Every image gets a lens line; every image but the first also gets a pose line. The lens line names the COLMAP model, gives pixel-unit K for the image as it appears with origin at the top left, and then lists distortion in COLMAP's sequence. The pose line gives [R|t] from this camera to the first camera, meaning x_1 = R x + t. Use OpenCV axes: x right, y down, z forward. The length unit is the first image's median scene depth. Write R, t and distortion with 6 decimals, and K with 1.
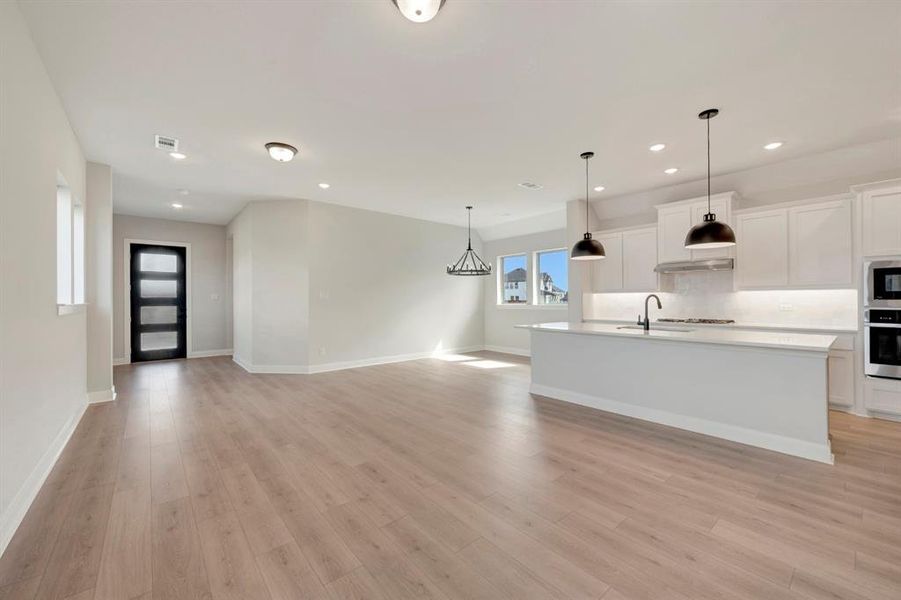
lens RADIAL K [[356.4, 0, 454.0], [0, 356.4, 297.7], [0, 0, 1]] dist [-0.000051, -0.000206]
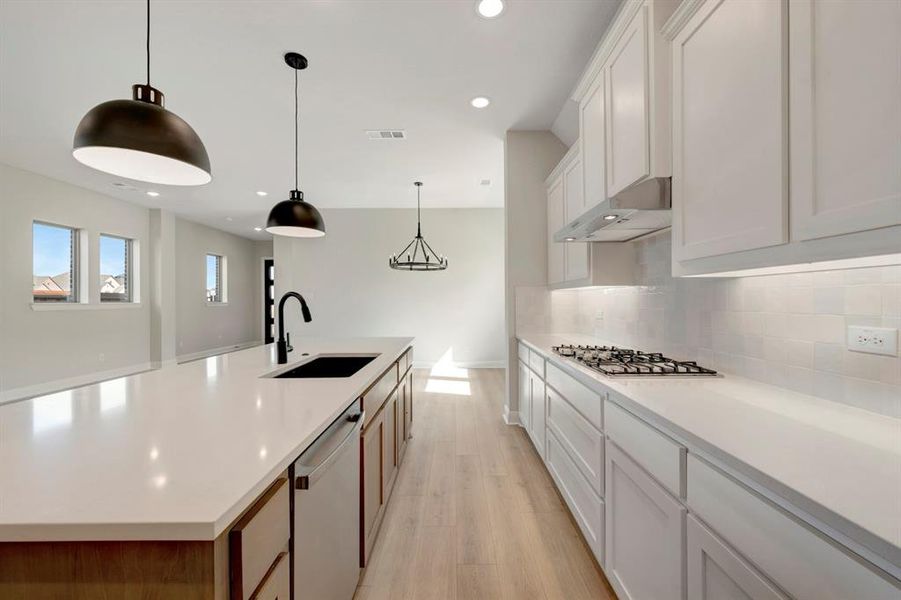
lens RADIAL K [[356.4, 0, 454.0], [0, 356.4, 297.7], [0, 0, 1]] dist [-0.000051, -0.000206]
pose [[0.758161, -0.003426, -0.652059, 0.920711], [0.003188, 0.999994, -0.001547, 0.000559], [0.652060, -0.000906, 0.758167, 0.683578]]
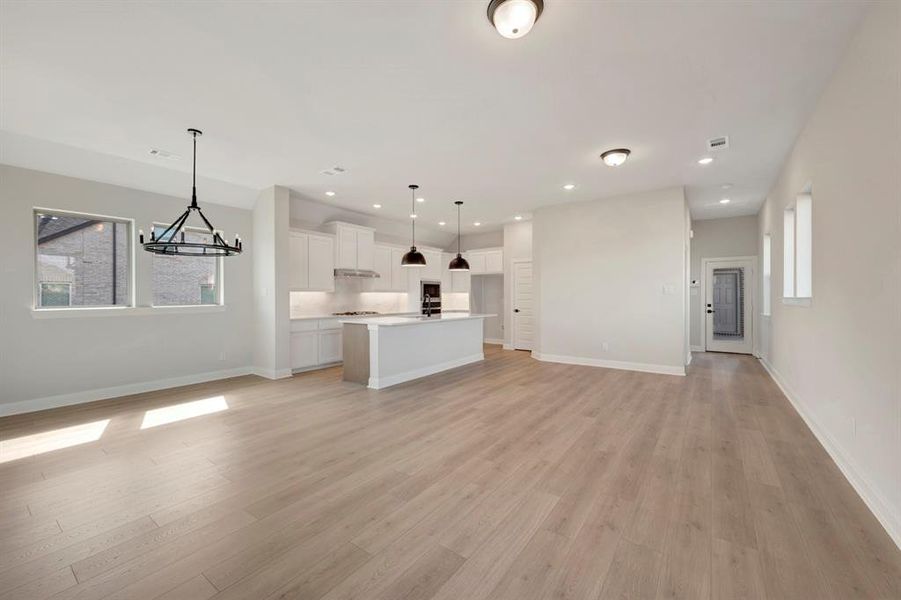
lens RADIAL K [[357.6, 0, 456.4], [0, 357.6, 294.9], [0, 0, 1]] dist [0.001811, -0.000113]
pose [[-0.237439, 0.010068, 0.971350, -0.893386], [0.000758, 0.999948, -0.010179, 0.009214], [-0.971402, -0.001680, -0.237435, 1.103599]]
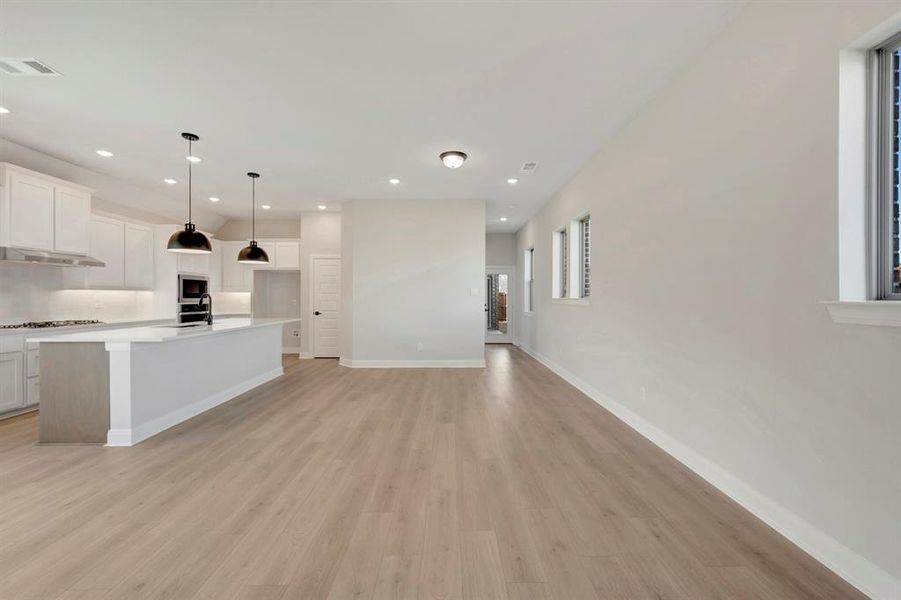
lens RADIAL K [[356.4, 0, 454.0], [0, 356.4, 297.7], [0, 0, 1]] dist [-0.000051, -0.000206]
pose [[-0.767818, 0.003324, 0.640659, -0.677453], [0.000676, 0.999990, -0.004379, 0.009175], [-0.640667, -0.002929, -0.767813, 1.202777]]
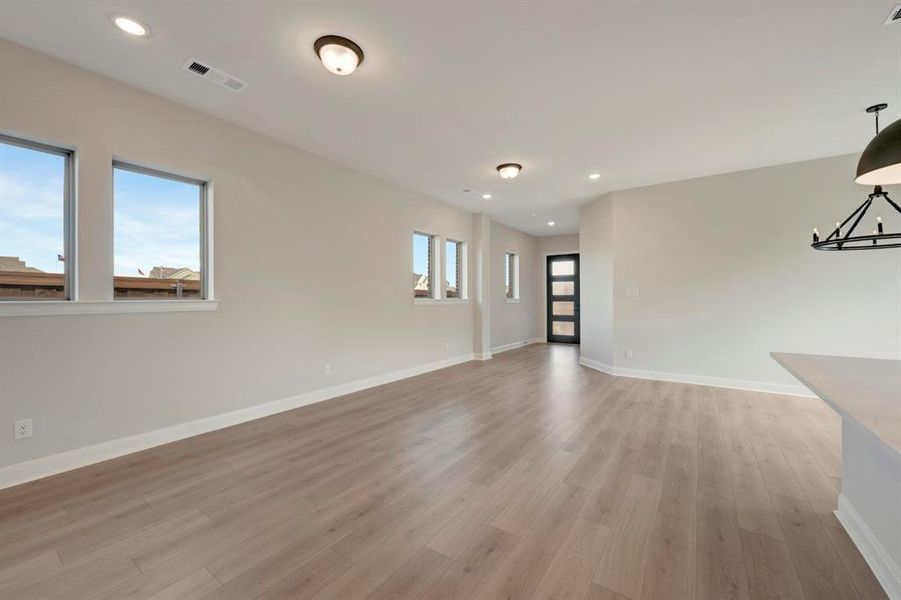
lens RADIAL K [[357.6, 0, 456.4], [0, 357.6, 294.9], [0, 0, 1]] dist [0.001811, -0.000113]
pose [[0.262715, -0.003511, -0.964867, 0.549588], [0.006094, 0.999979, -0.001979, -0.000292], [0.964854, -0.005360, 0.262731, 0.476632]]
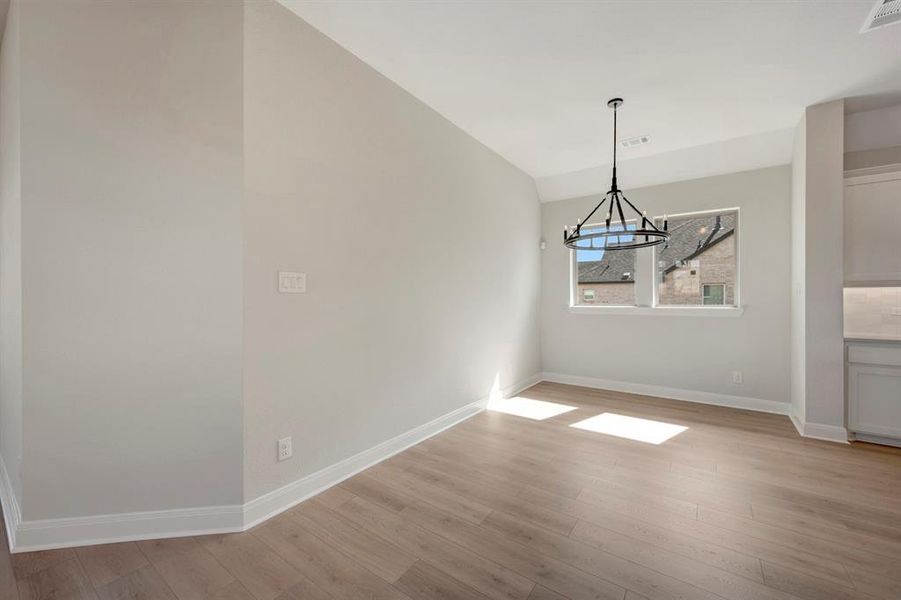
lens RADIAL K [[358.3, 0, 450.8], [0, 358.3, 303.0], [0, 0, 1]] dist [-0.002062, -0.000218]
pose [[0.970565, 0.002586, 0.240827, -0.418960], [-0.007317, 0.999797, 0.018751, 0.006680], [-0.240730, -0.019961, 0.970387, 0.887375]]
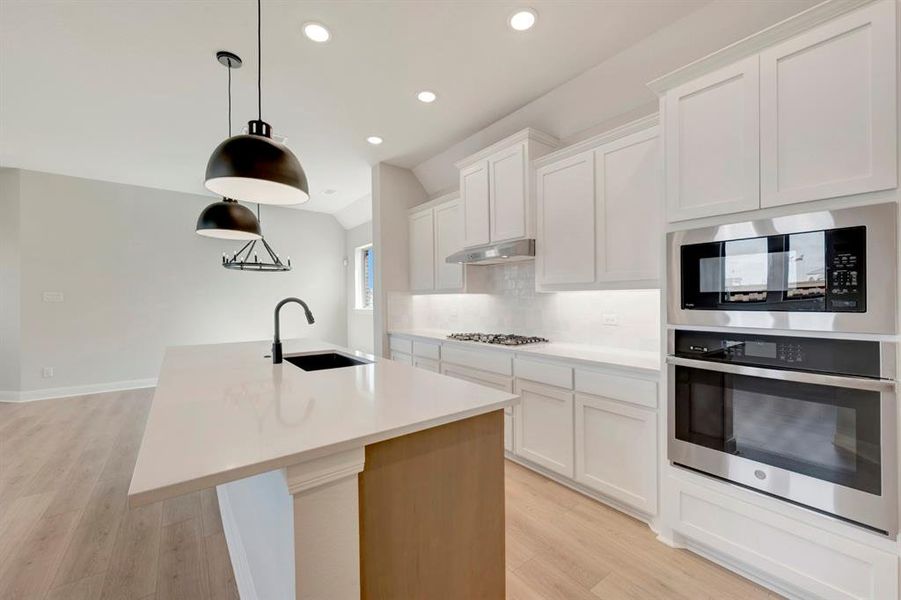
lens RADIAL K [[356.4, 0, 454.0], [0, 356.4, 297.7], [0, 0, 1]] dist [-0.000051, -0.000206]
pose [[0.998708, 0.000095, -0.050809, 0.735682], [-0.000043, 0.999999, 0.001014, -0.009053], [0.050809, -0.001010, 0.998708, 0.410709]]
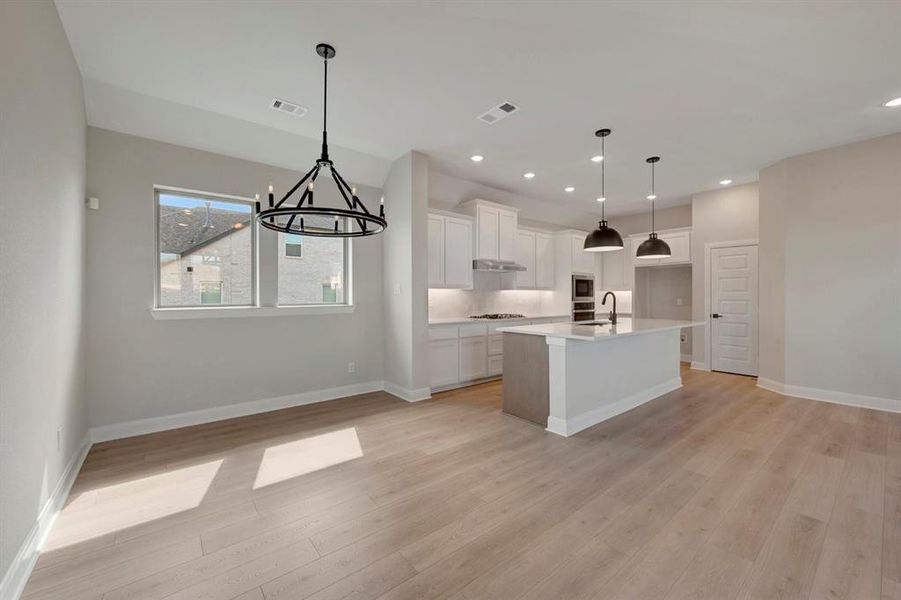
lens RADIAL K [[357.6, 0, 456.4], [0, 357.6, 294.9], [0, 0, 1]] dist [0.001811, -0.000113]
pose [[0.018689, 0.008984, 0.999785, -0.492646], [-0.004289, 0.999951, -0.008905, 0.011115], [-0.999816, -0.004122, 0.018727, 1.282828]]
